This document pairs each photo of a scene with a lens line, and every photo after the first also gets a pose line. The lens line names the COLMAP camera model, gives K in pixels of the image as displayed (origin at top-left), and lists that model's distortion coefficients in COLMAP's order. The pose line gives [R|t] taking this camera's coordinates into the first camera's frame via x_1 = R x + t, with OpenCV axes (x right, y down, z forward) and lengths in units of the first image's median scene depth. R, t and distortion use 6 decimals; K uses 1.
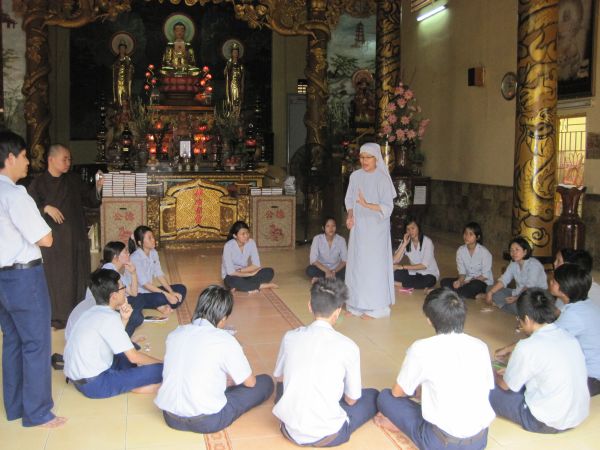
lens RADIAL K [[602.9, 0, 300.0], [0, 602.9, 225.0], [0, 0, 1]] dist [-0.180495, 0.139194]
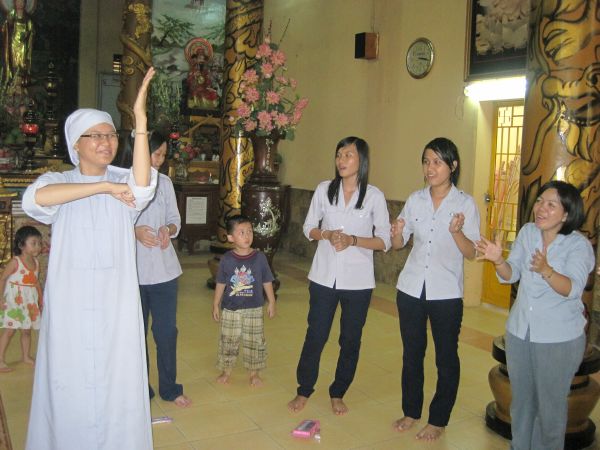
lens RADIAL K [[602.9, 0, 300.0], [0, 602.9, 225.0], [0, 0, 1]] dist [-0.180495, 0.139194]
pose [[0.958701, 0.005163, 0.284371, 0.020998], [-0.004348, 0.999984, -0.003496, -0.032348], [-0.284384, 0.002116, 0.958708, 0.321477]]
